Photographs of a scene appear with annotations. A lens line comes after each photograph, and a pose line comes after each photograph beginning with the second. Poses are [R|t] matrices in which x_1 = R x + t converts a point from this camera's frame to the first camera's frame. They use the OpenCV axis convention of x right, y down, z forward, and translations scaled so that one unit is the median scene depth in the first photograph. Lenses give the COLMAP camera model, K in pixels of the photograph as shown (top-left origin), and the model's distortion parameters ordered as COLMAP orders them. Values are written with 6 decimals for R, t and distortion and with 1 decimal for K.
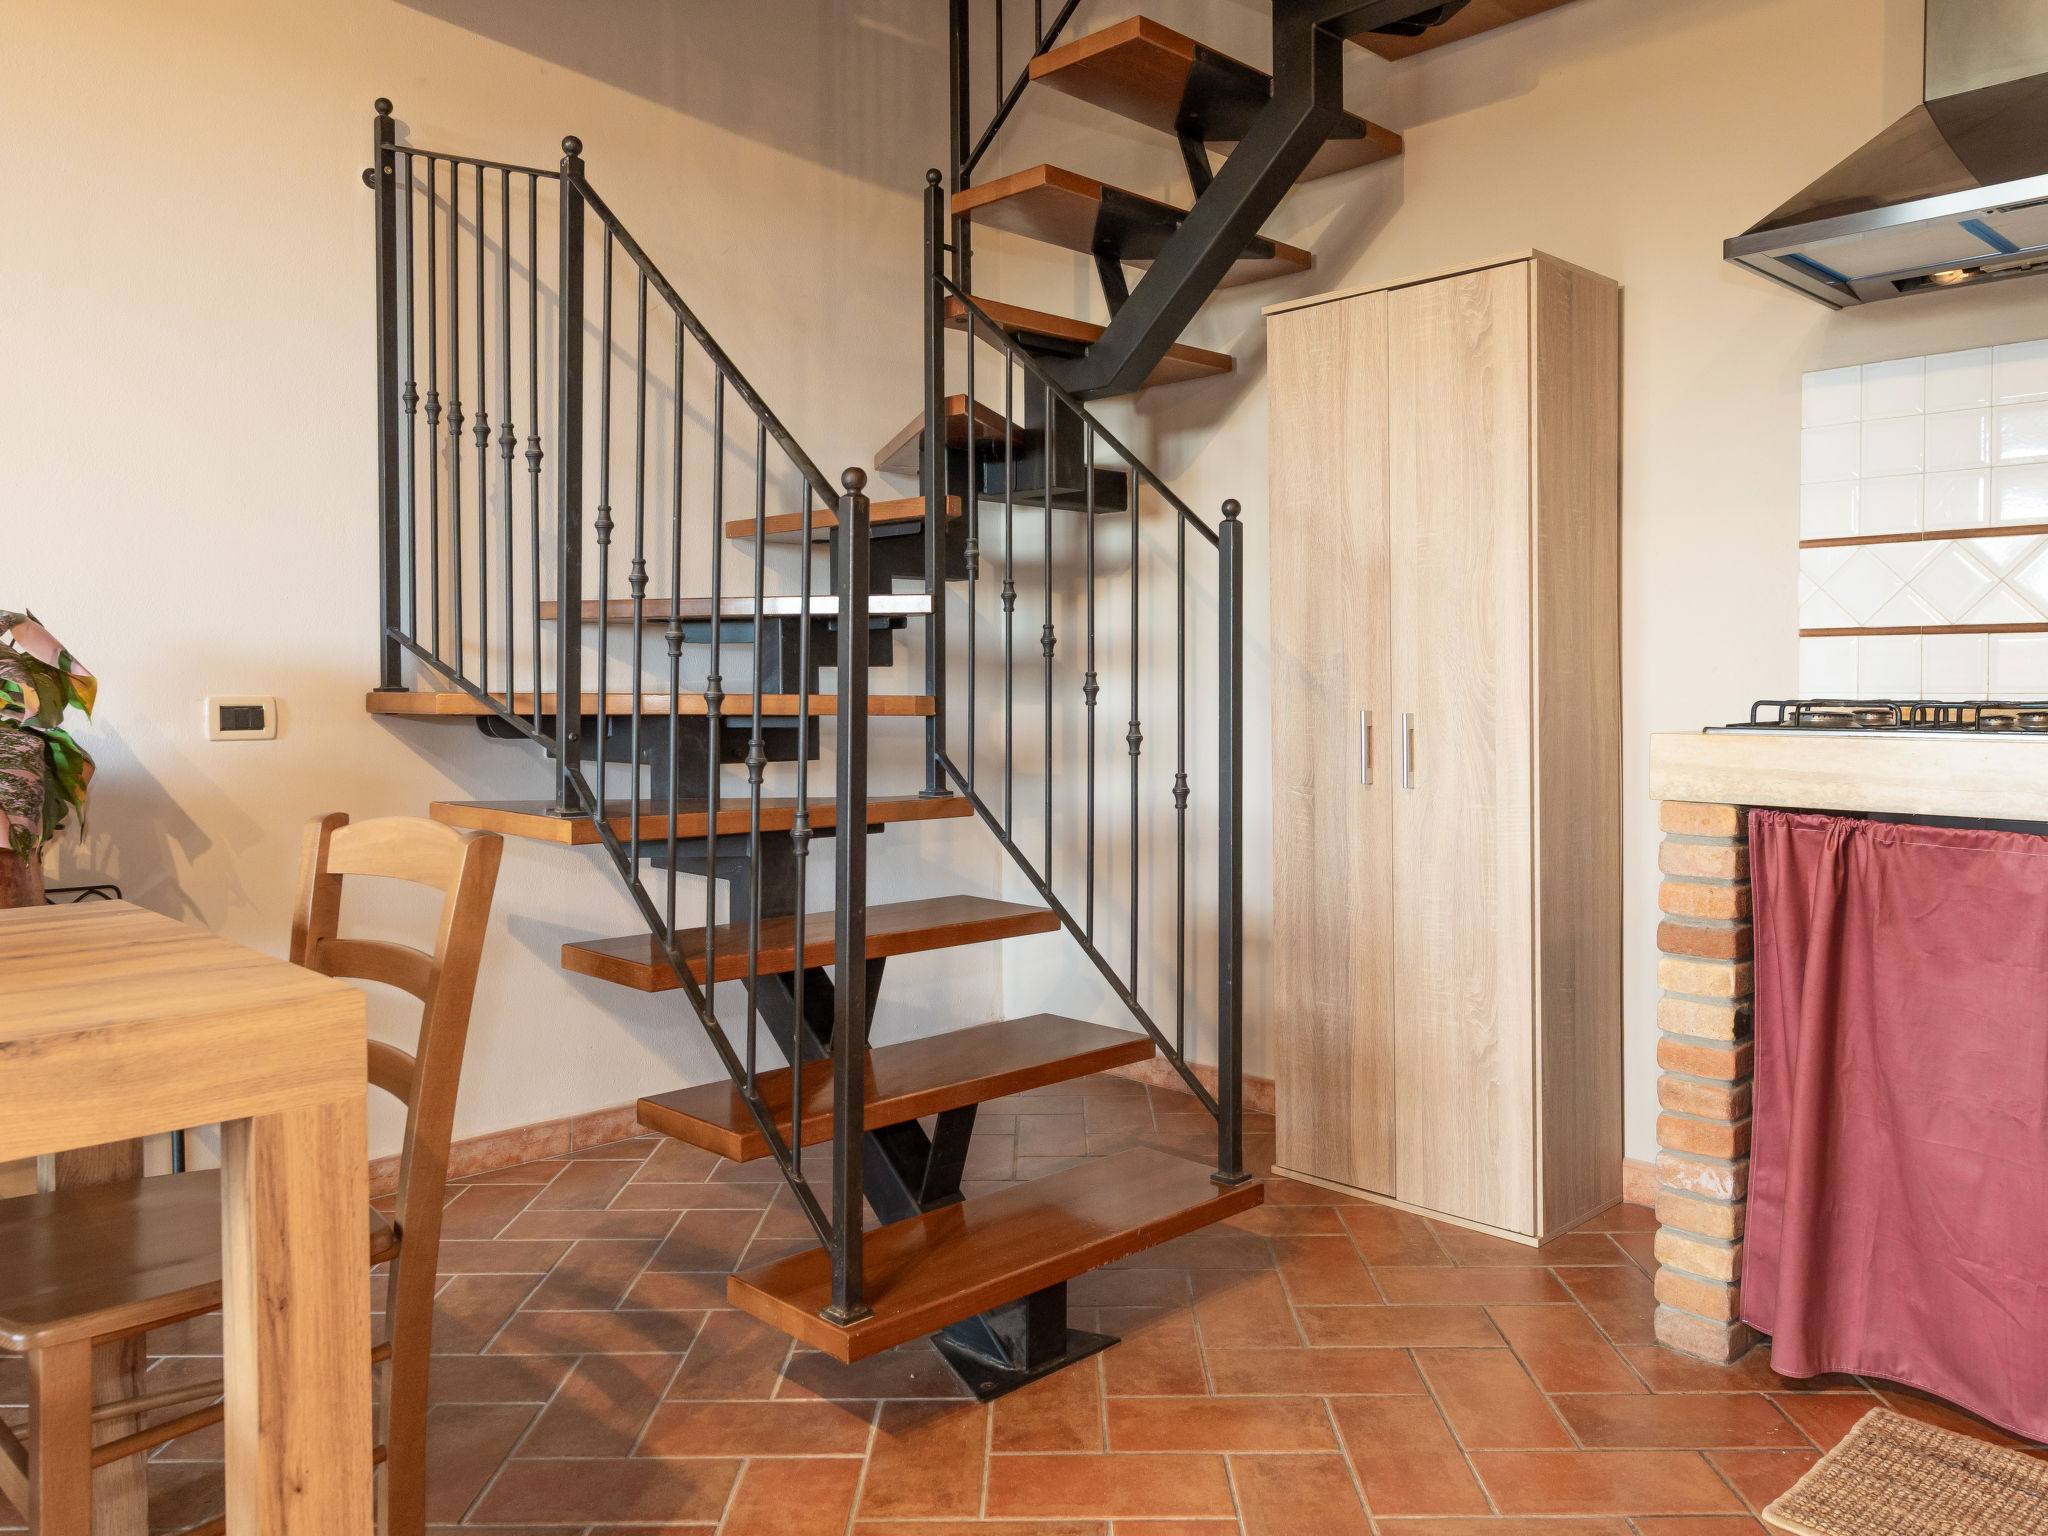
lens RADIAL K [[1556.7, 0, 1057.2], [0, 1556.7, 736.9], [0, 0, 1]] dist [0.010902, 0.000246]
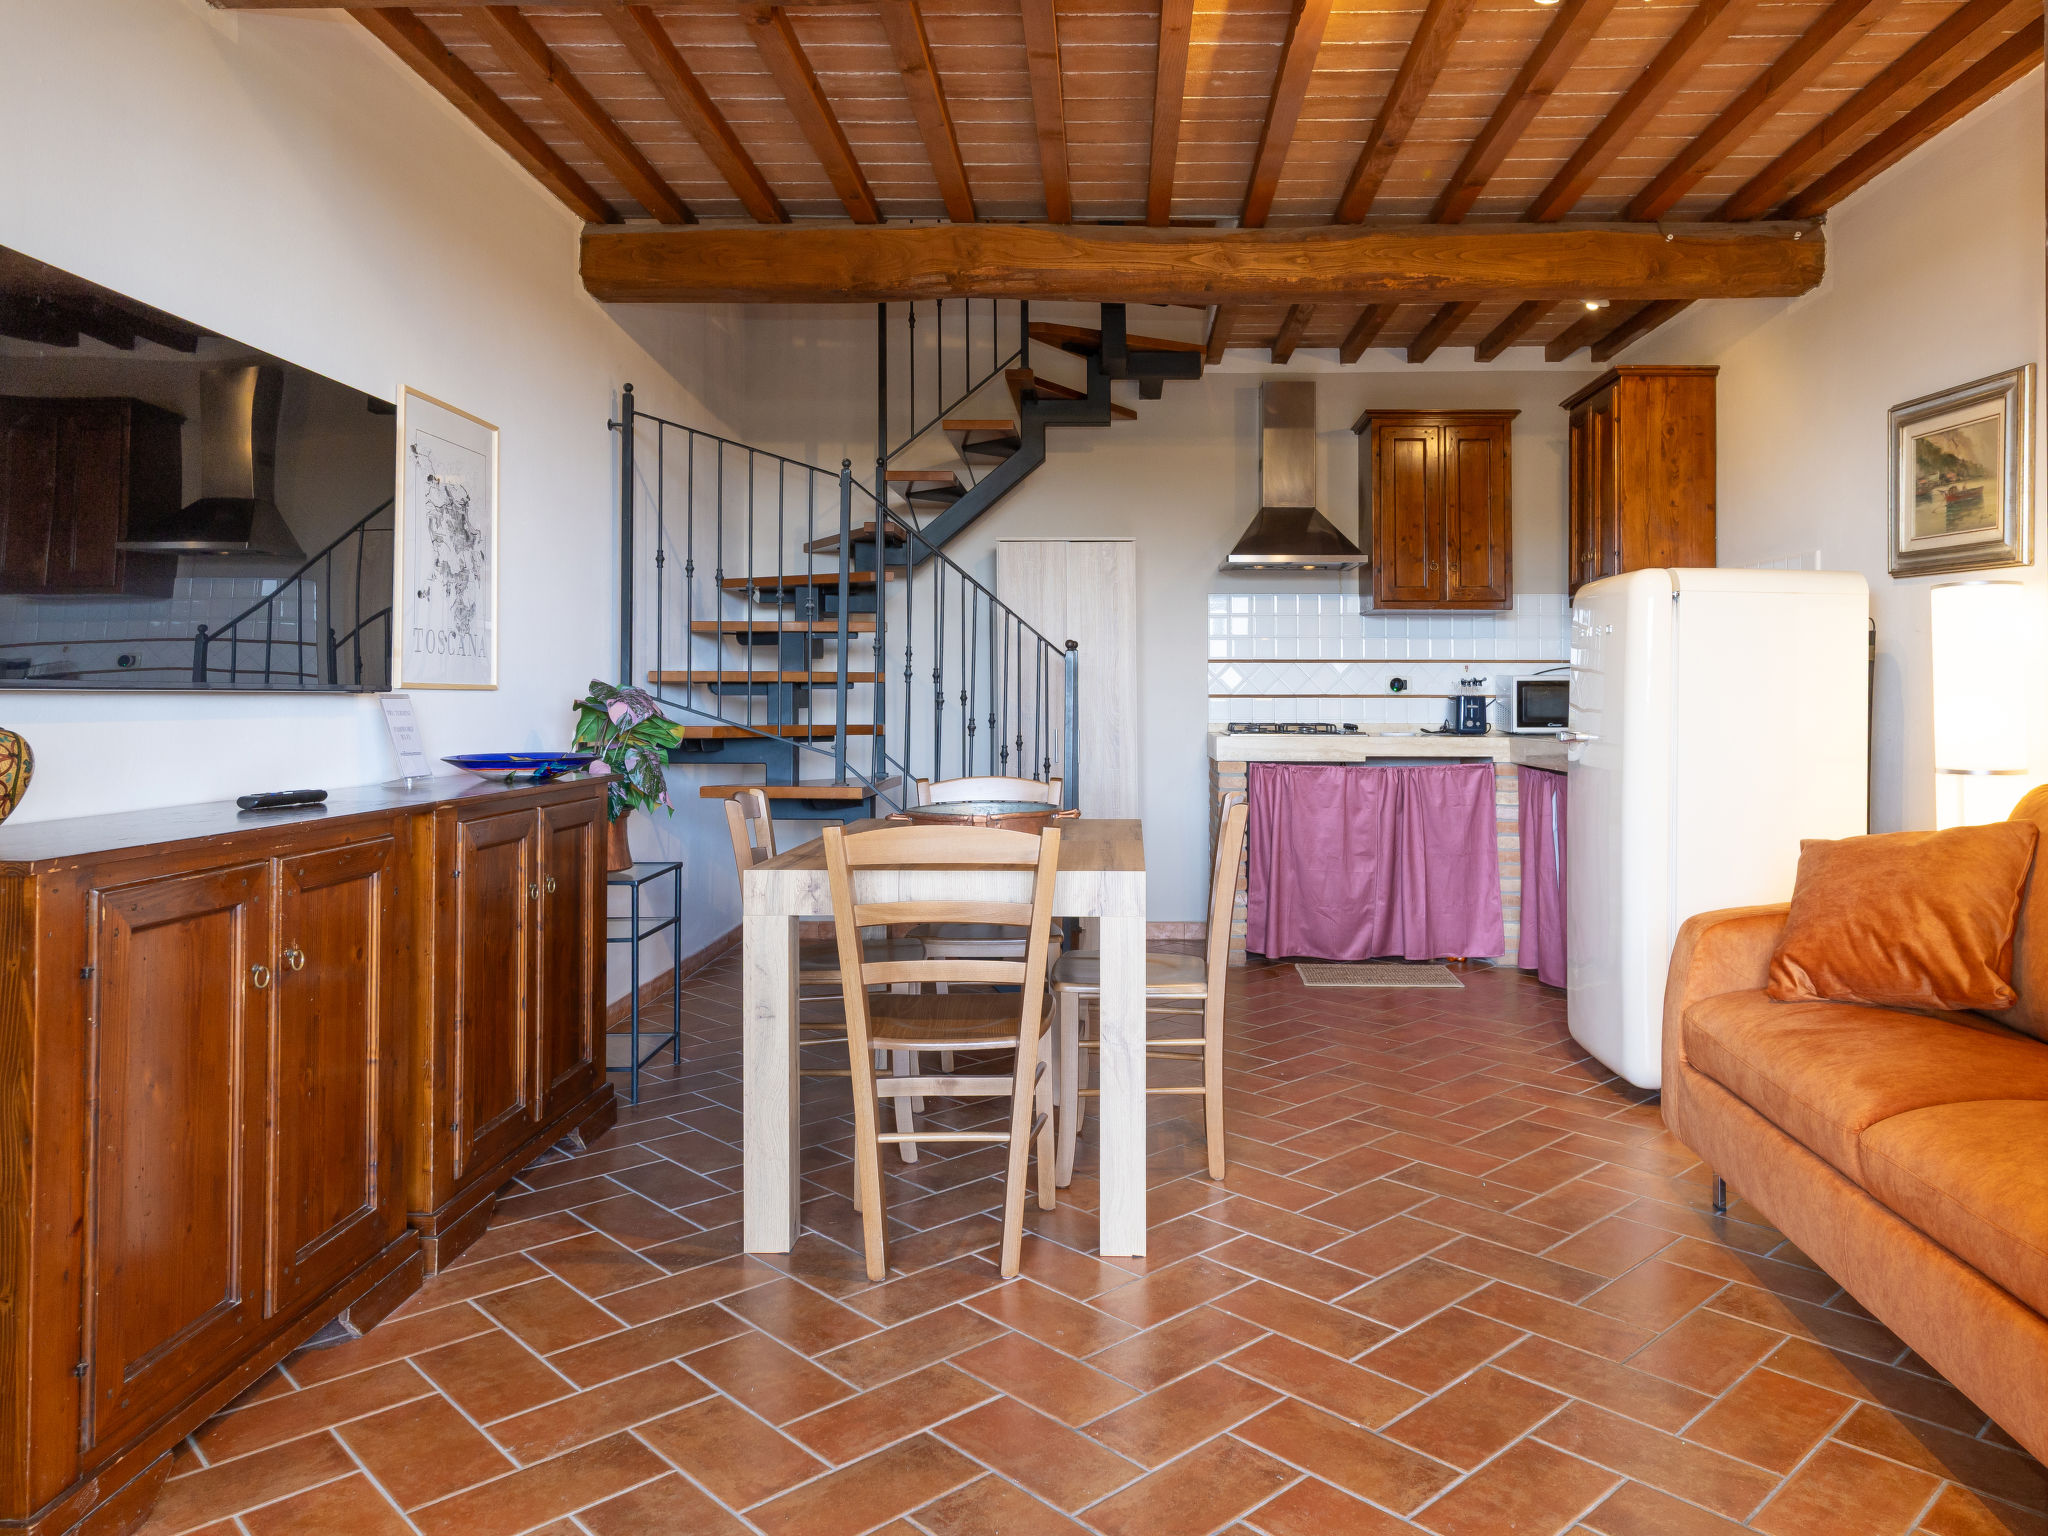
lens RADIAL K [[1456.1, 0, 1116.5], [0, 1456.1, 685.7], [0, 0, 1]] dist [0.002969, 0.007509]
pose [[0.690144, 0.002203, 0.723669, -1.595030], [0.024627, 0.999345, -0.026529, -0.027953], [-0.723253, 0.036130, 0.689637, -0.624380]]
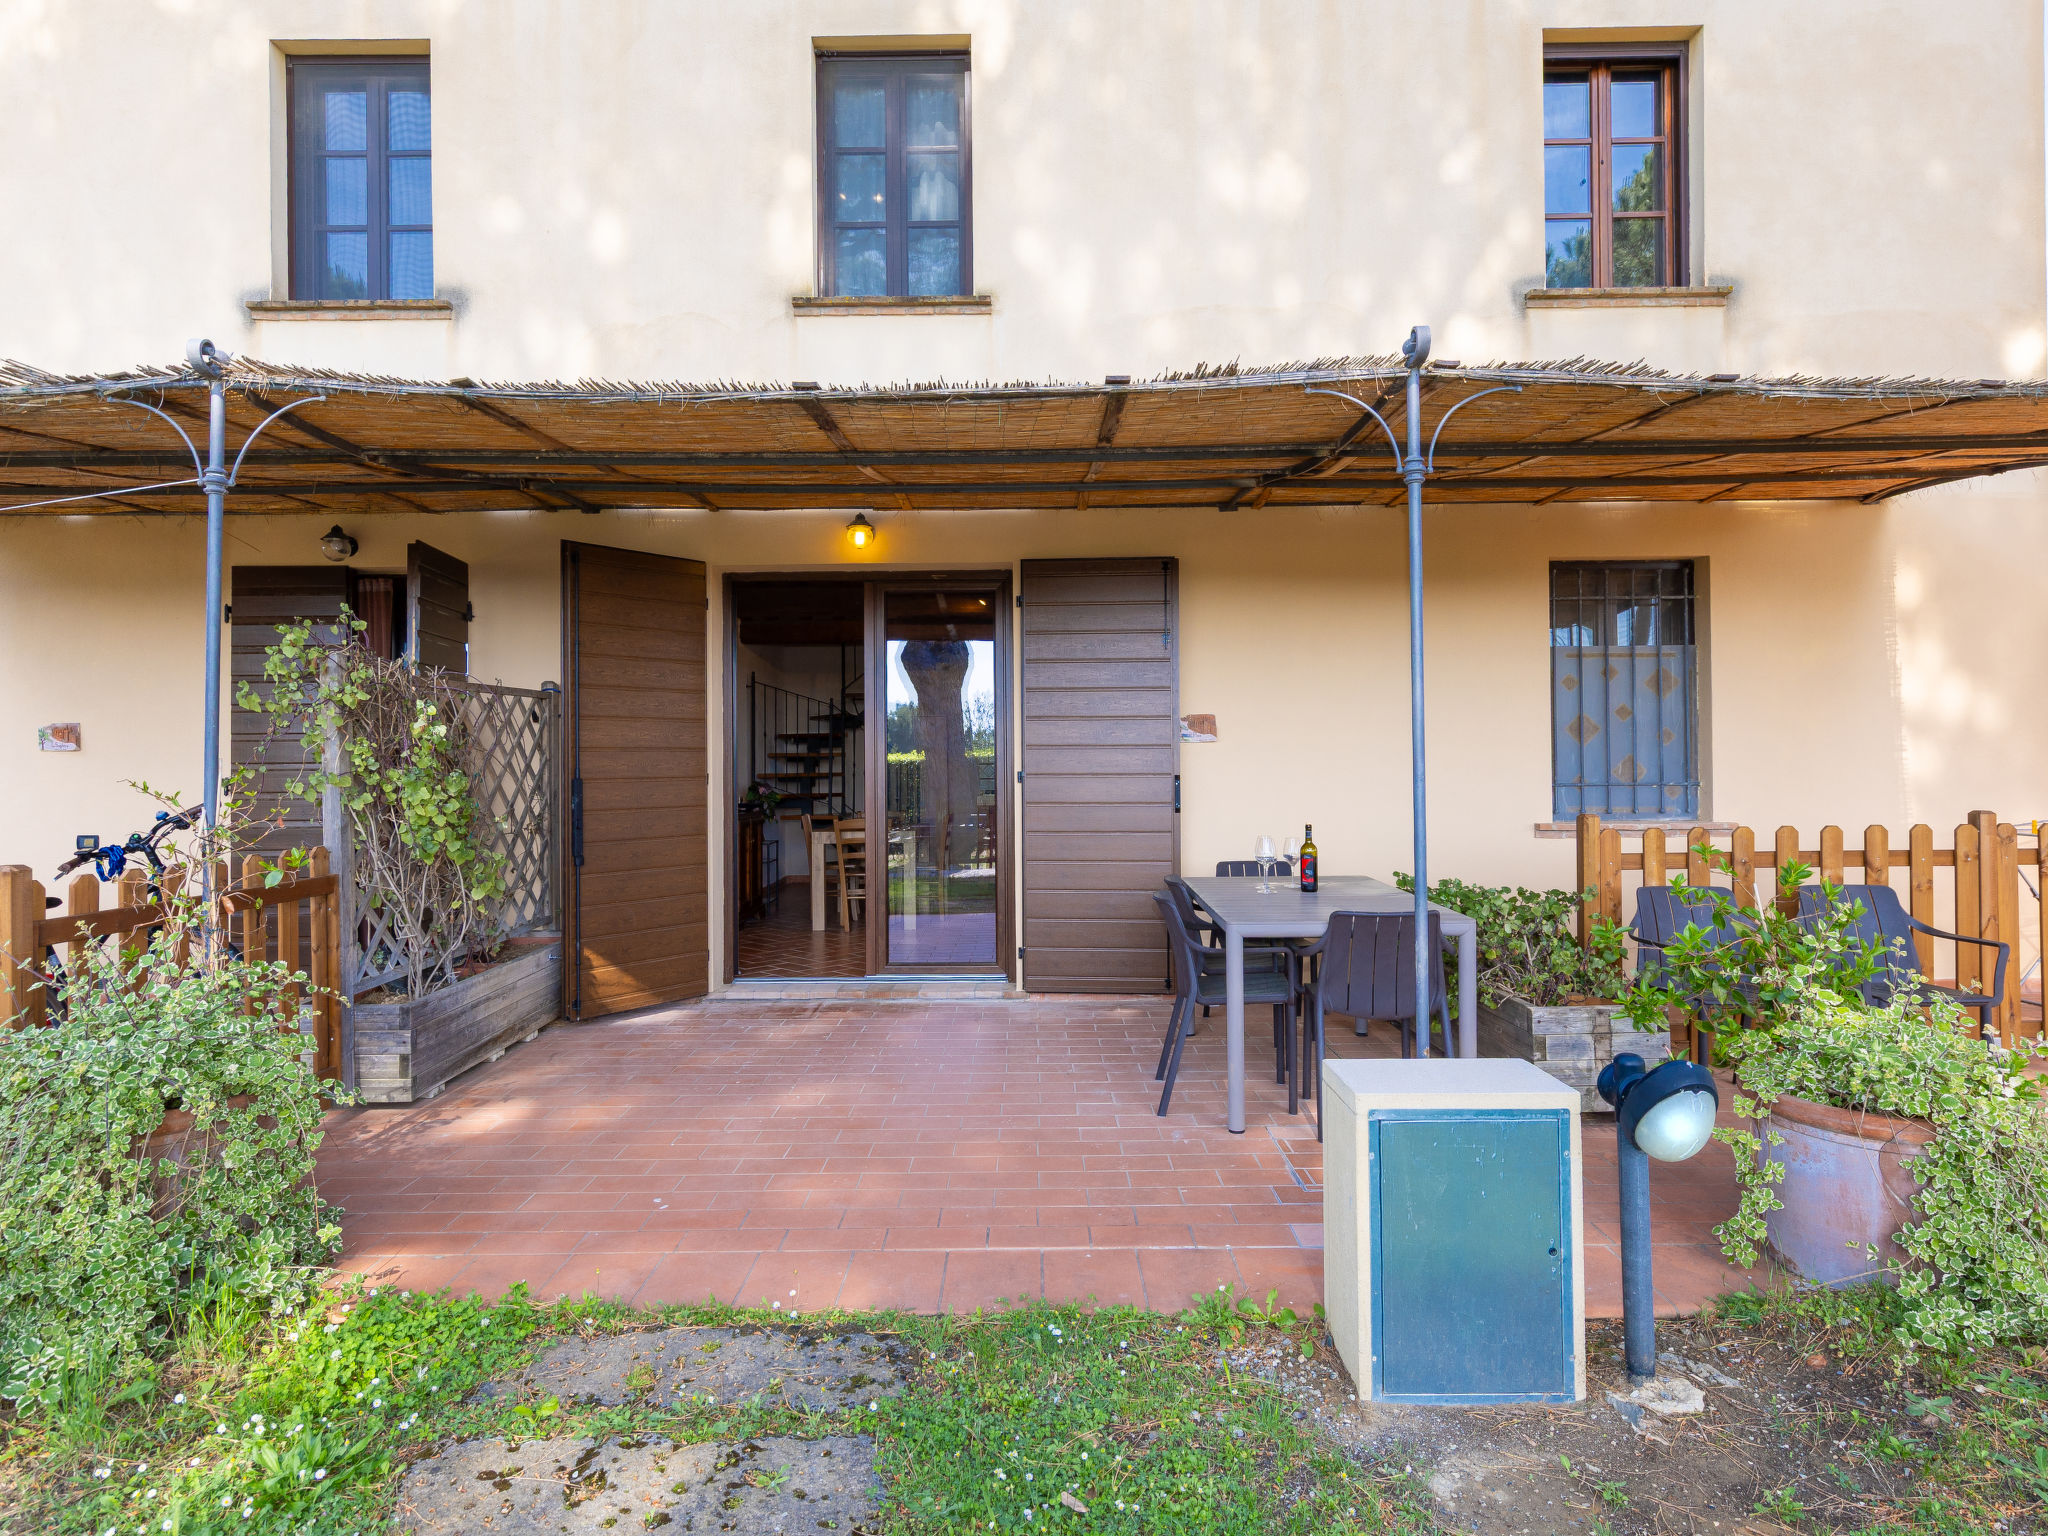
lens RADIAL K [[1132.6, 0, 1021.2], [0, 1132.6, 764.7], [0, 0, 1]] dist [0.006493, -0.001662]
pose [[0.687804, -0.008091, 0.725852, -3.126177], [0.031022, 0.999352, -0.018256, -0.044801], [-0.725234, 0.035074, 0.687609, -2.578214]]
